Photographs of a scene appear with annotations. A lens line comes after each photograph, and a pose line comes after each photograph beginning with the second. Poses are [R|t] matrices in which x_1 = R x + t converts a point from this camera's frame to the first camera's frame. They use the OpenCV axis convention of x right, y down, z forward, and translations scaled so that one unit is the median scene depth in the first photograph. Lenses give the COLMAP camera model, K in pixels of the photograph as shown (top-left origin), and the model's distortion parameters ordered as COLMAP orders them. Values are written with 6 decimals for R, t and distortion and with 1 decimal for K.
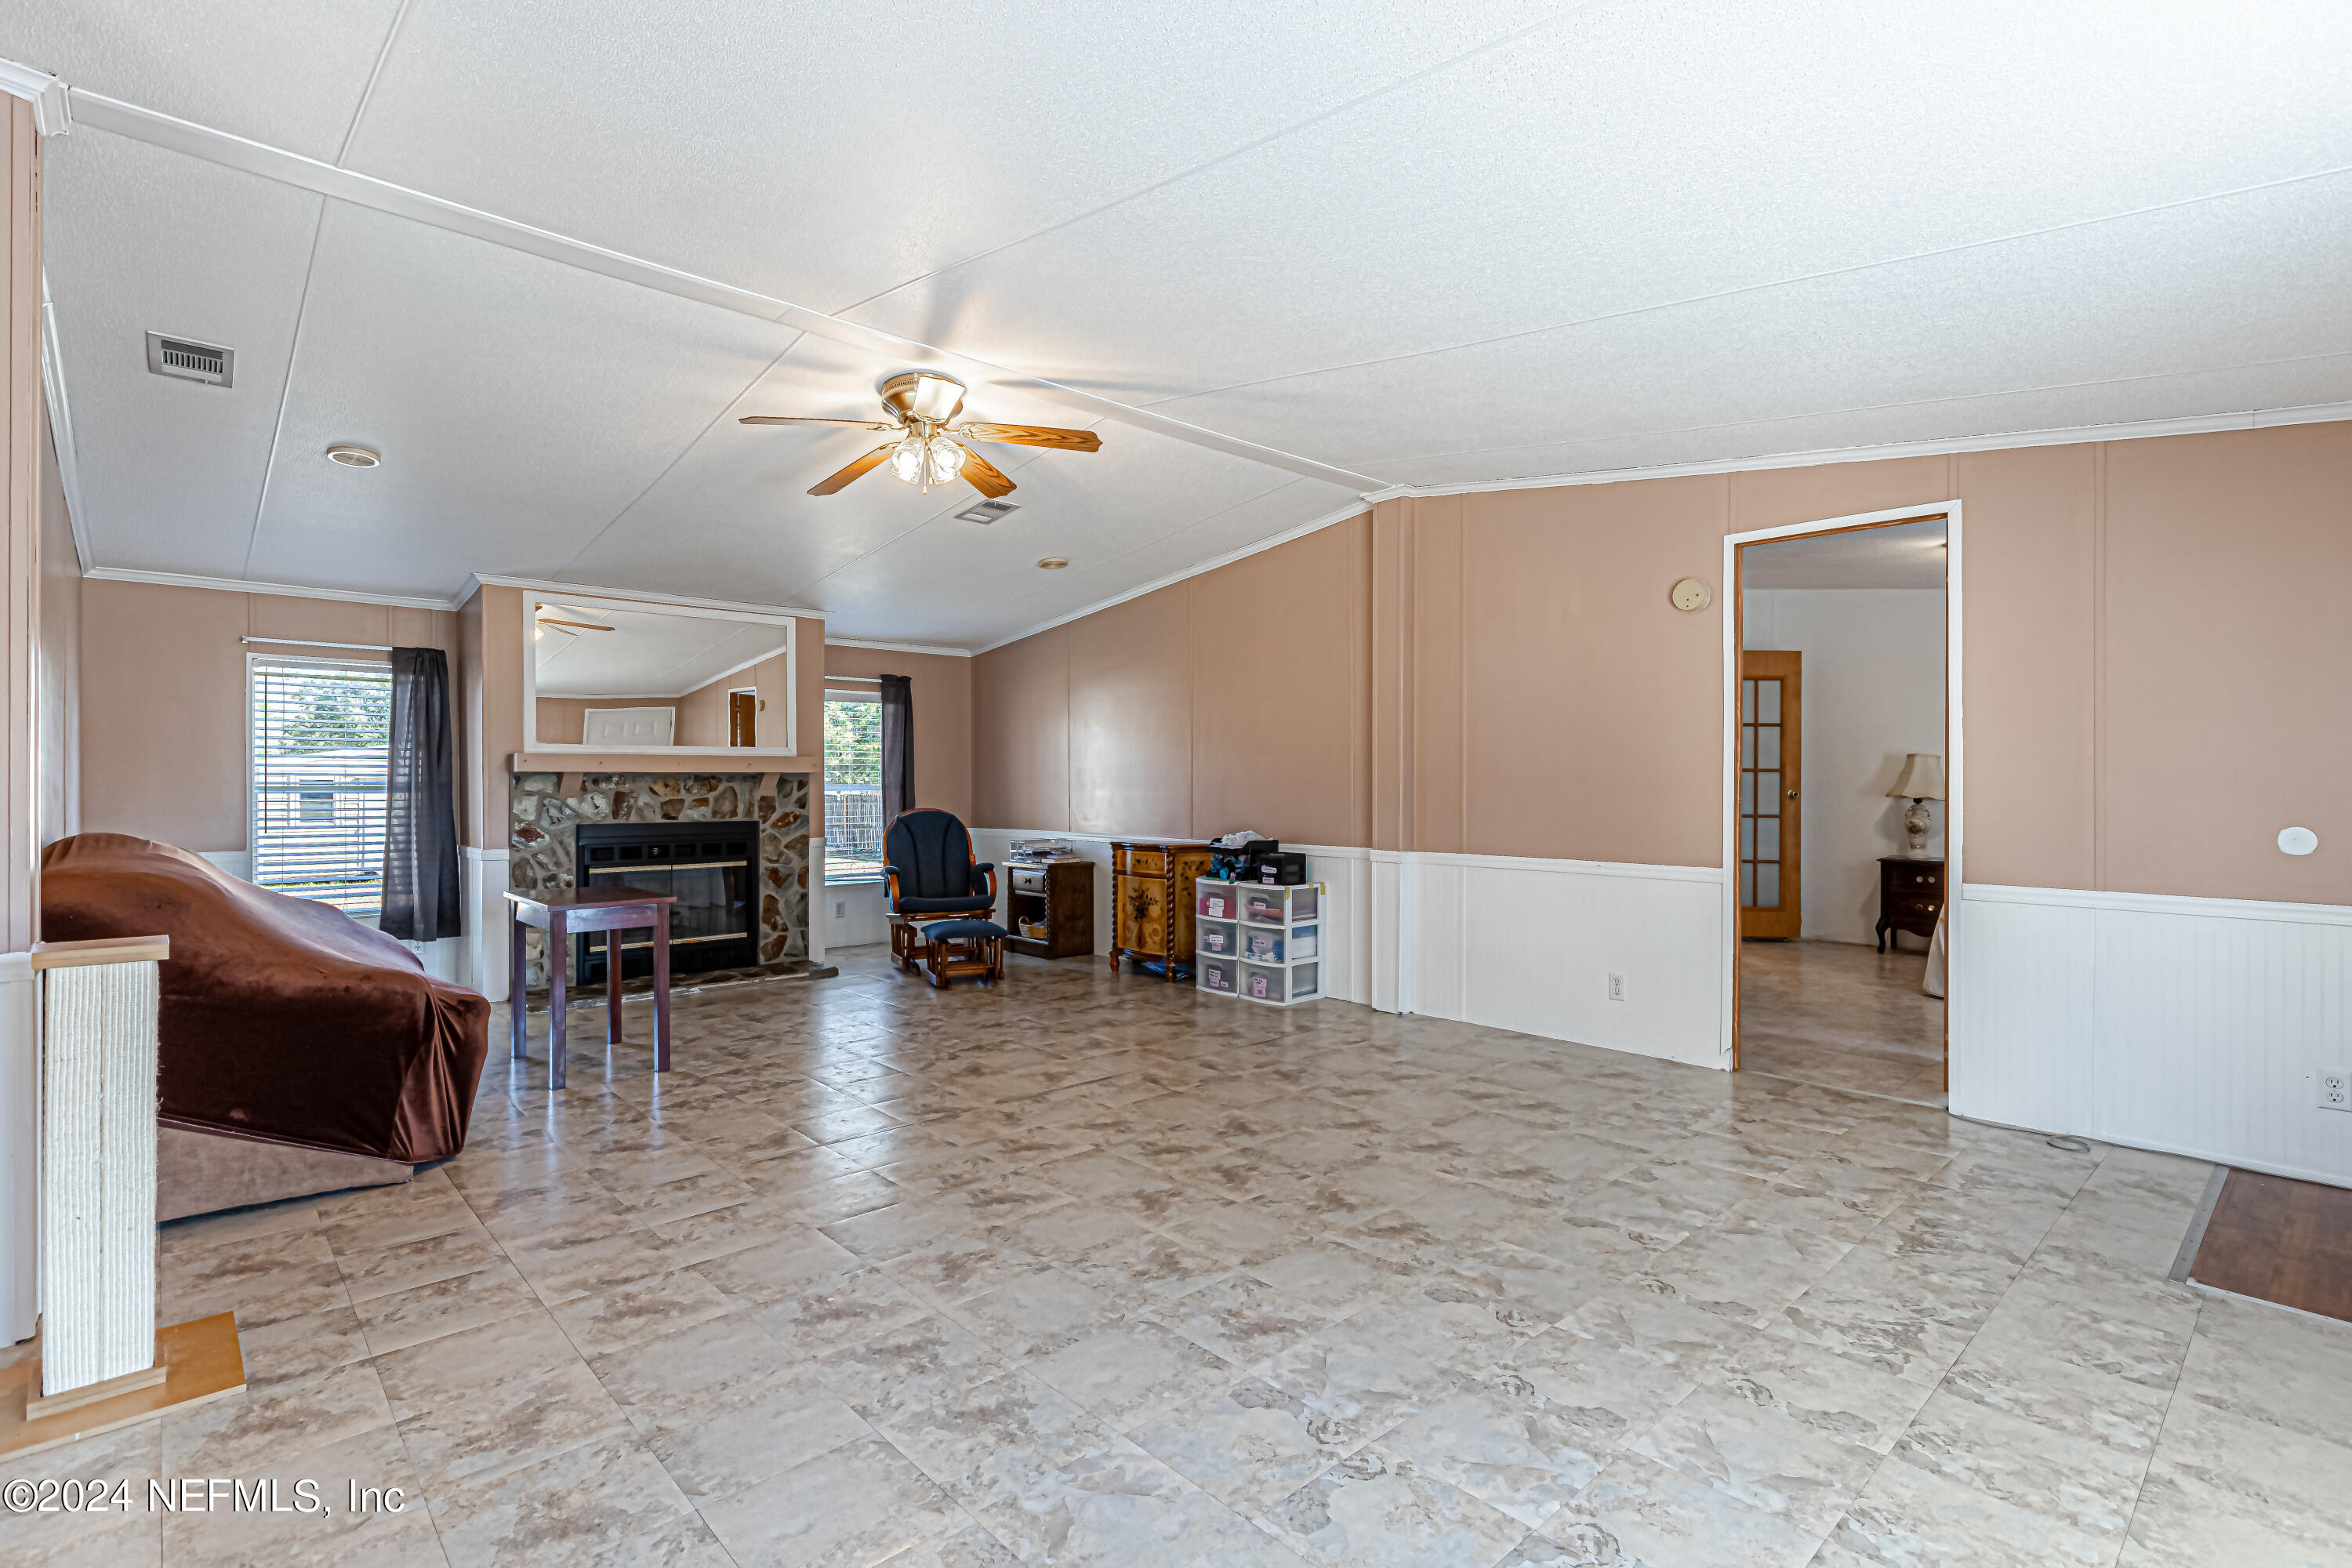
lens RADIAL K [[1106.5, 0, 1178.6], [0, 1106.5, 781.1], [0, 0, 1]] dist [0.002509, 0.000124]
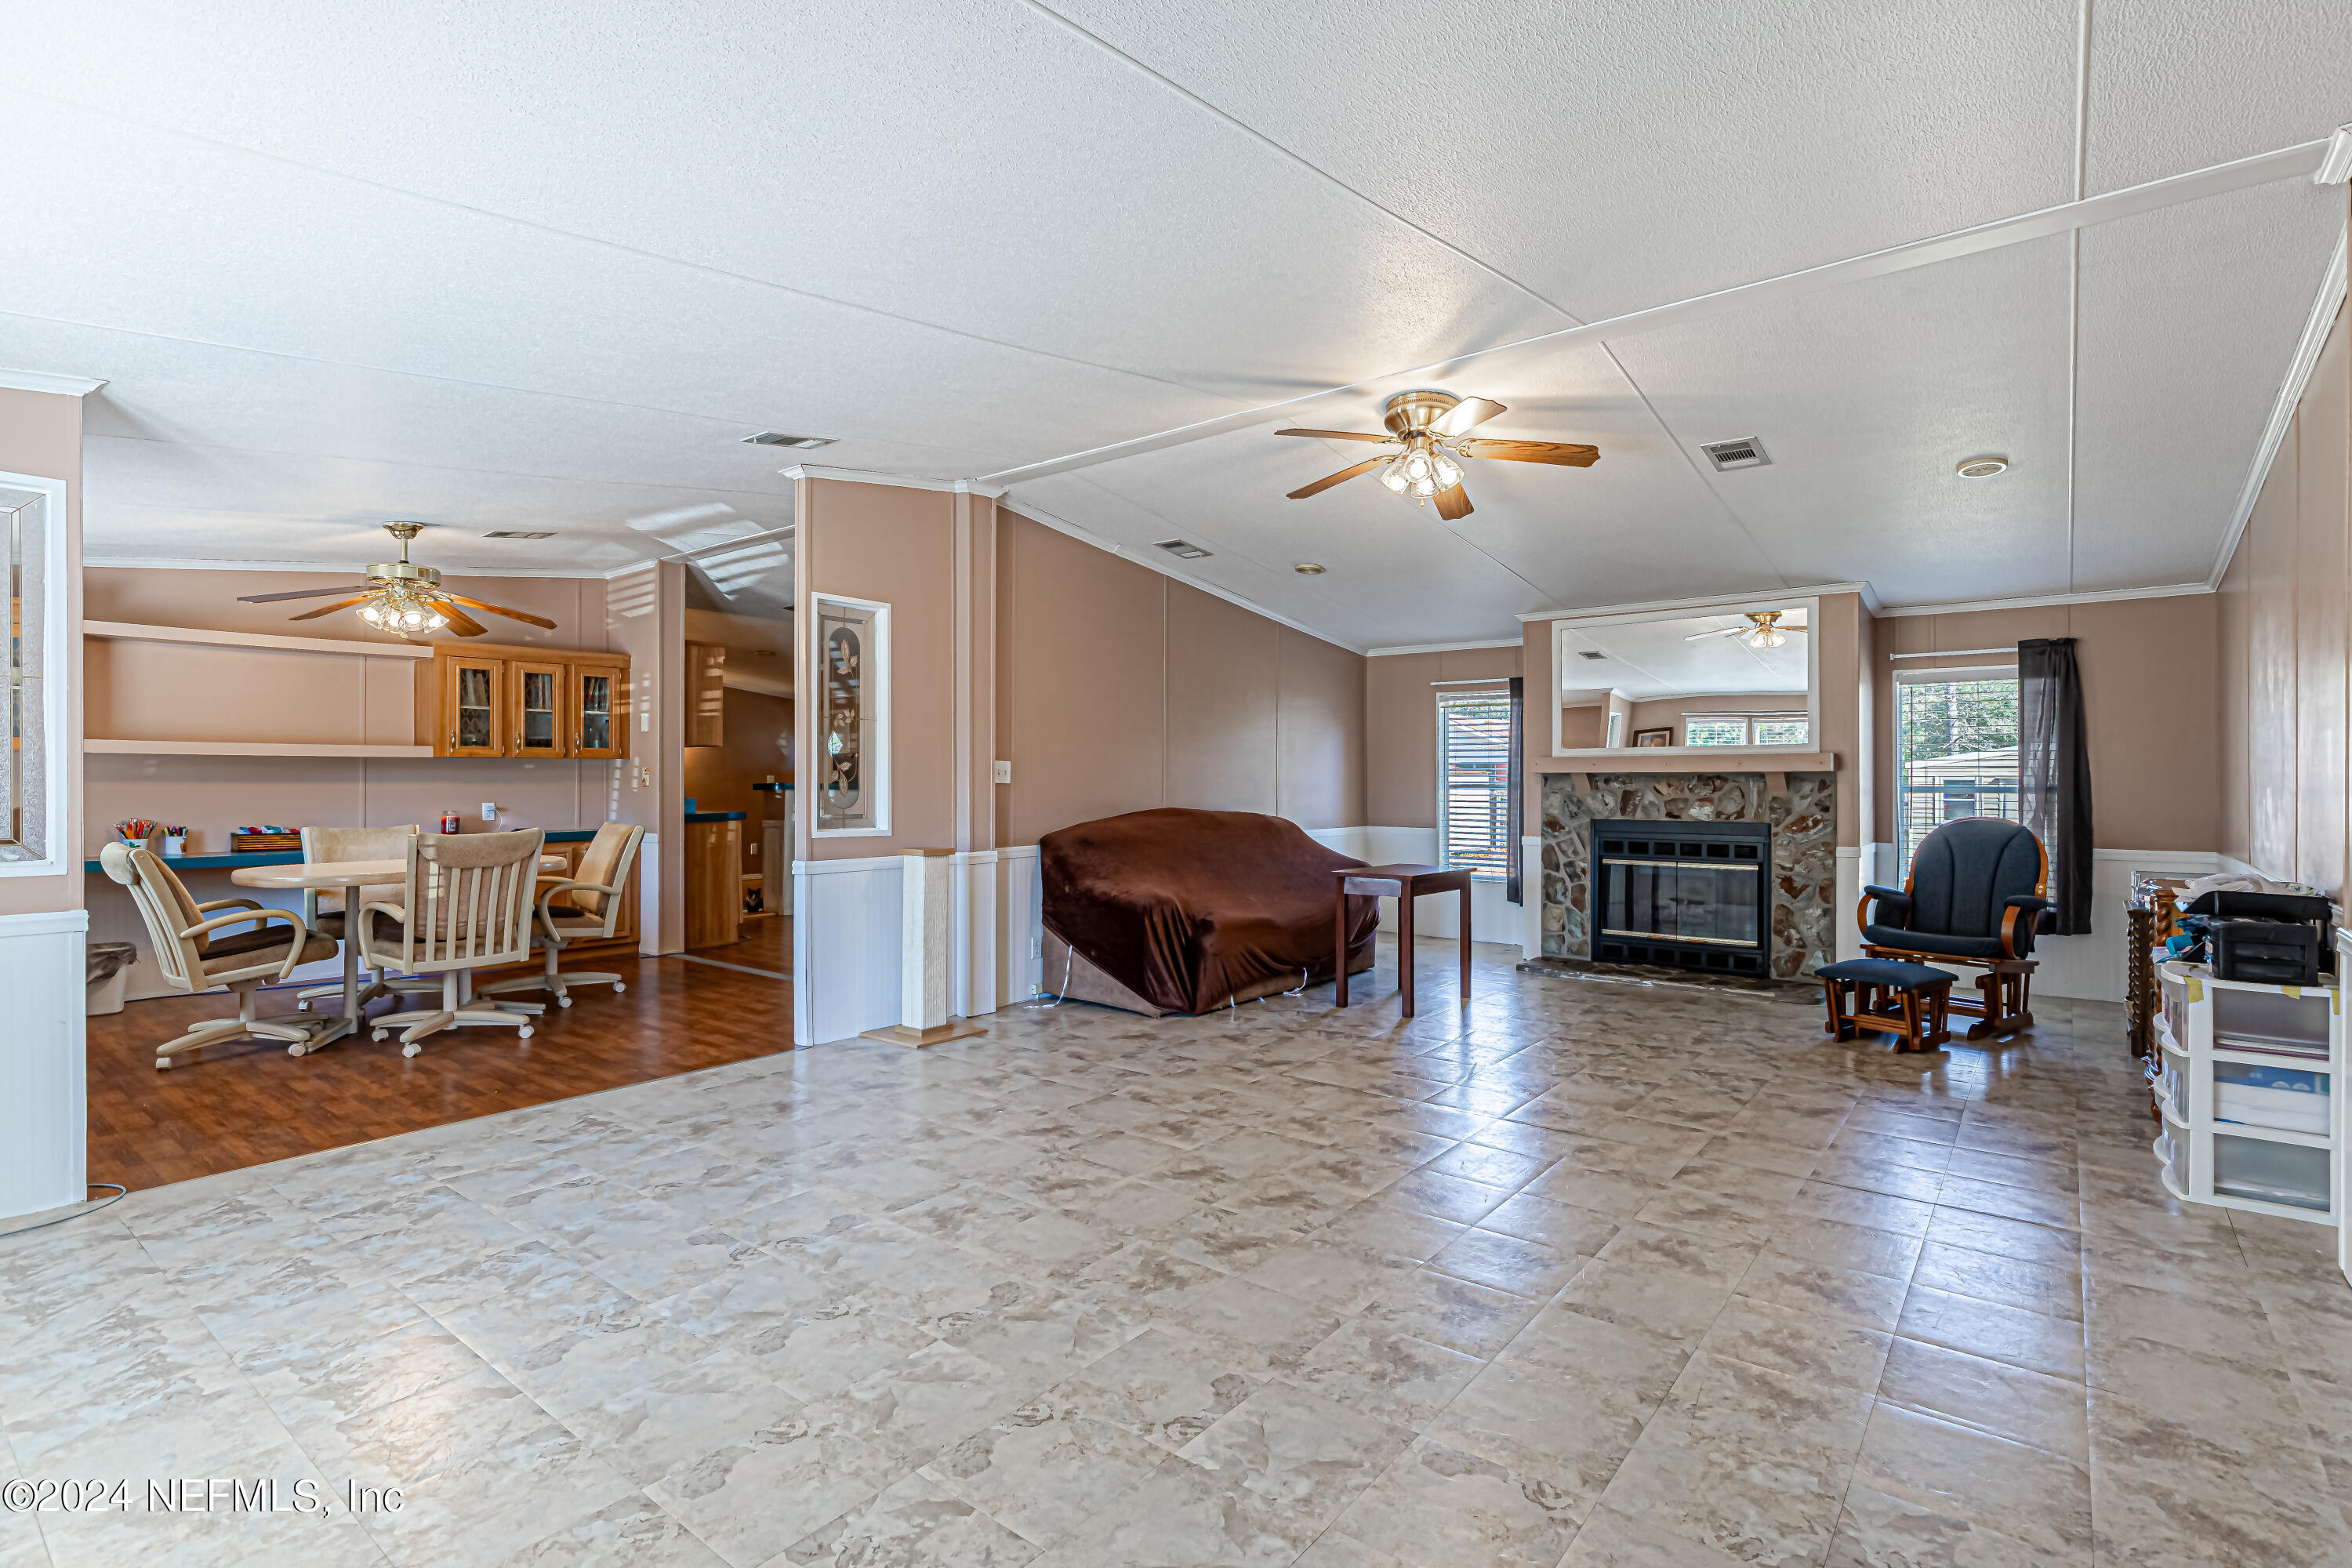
lens RADIAL K [[1106.5, 0, 1178.6], [0, 1106.5, 781.1], [0, 0, 1]] dist [0.002509, 0.000124]
pose [[0.153233, 0.000139, -0.988190, 0.520315], [-0.000674, 1.000000, 0.000036, 0.000549], [0.988190, 0.000660, 0.153233, 0.413875]]
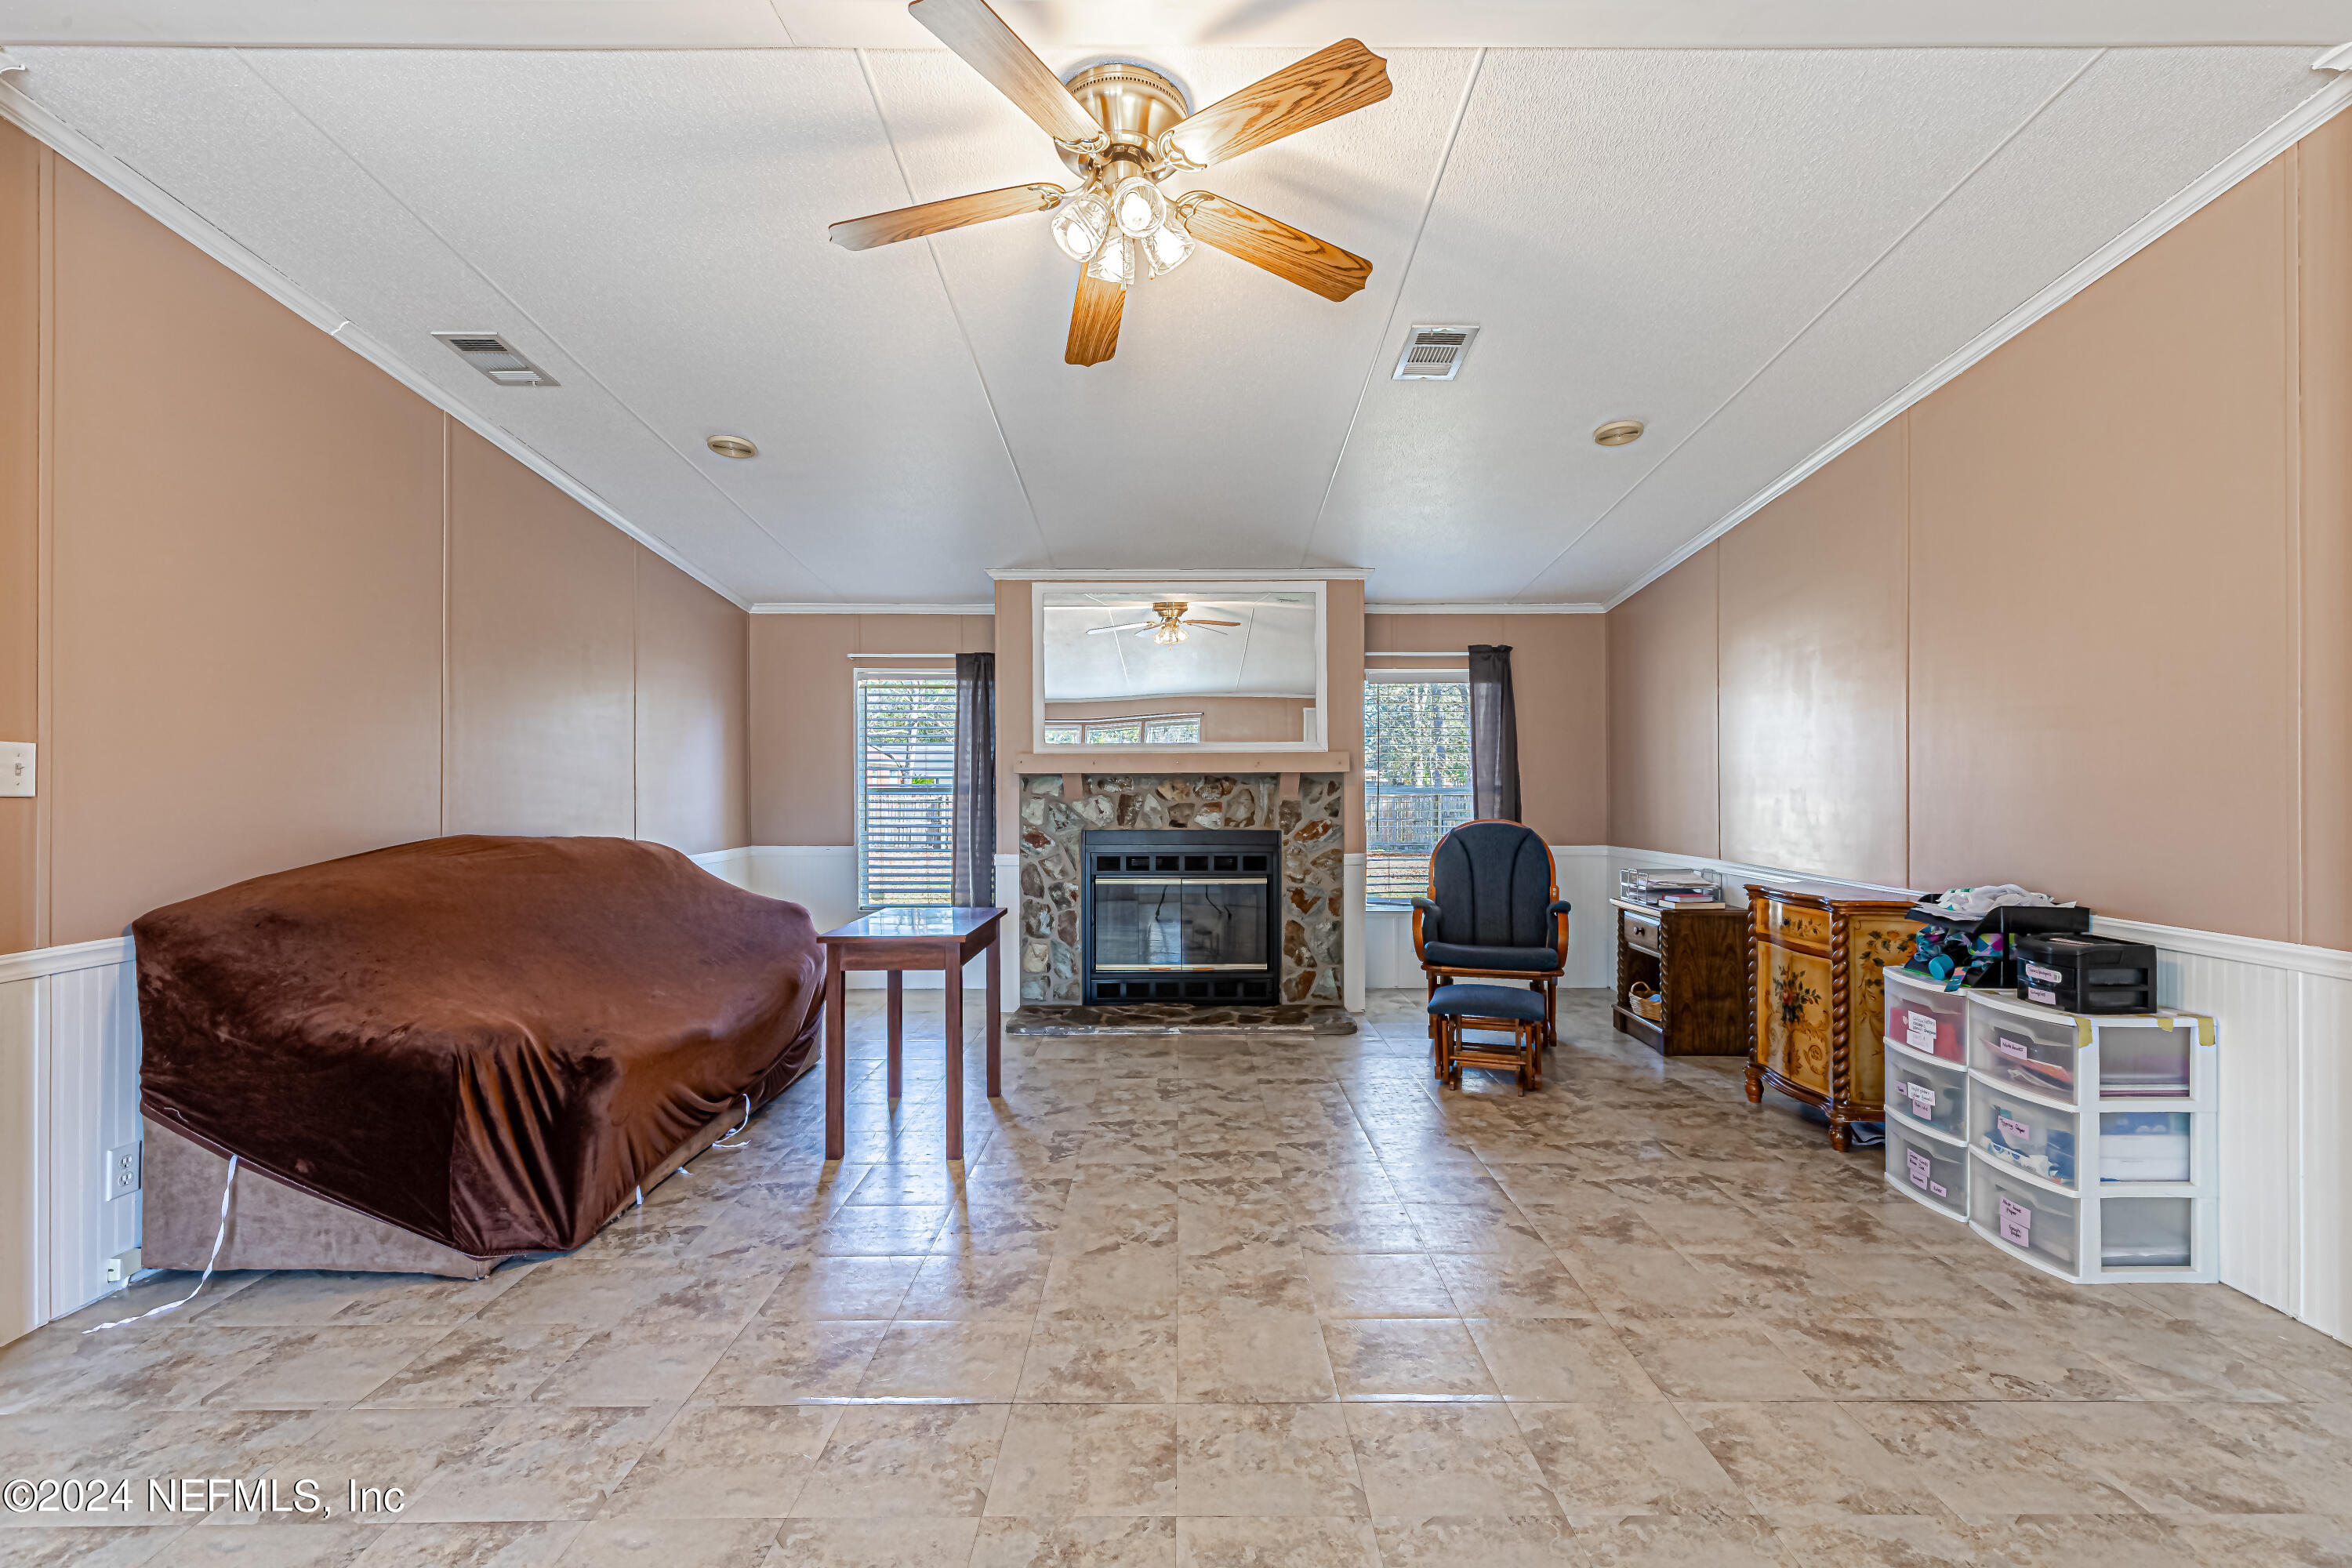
lens RADIAL K [[1058.4, 0, 1181.3], [0, 1058.4, 781.2], [0, 0, 1]] dist [0.008602, -0.001162]
pose [[0.737319, -0.001167, -0.675544, 0.113705], [0.002387, 0.999997, 0.000877, -0.002230], [0.675540, -0.002259, 0.737319, 0.412431]]
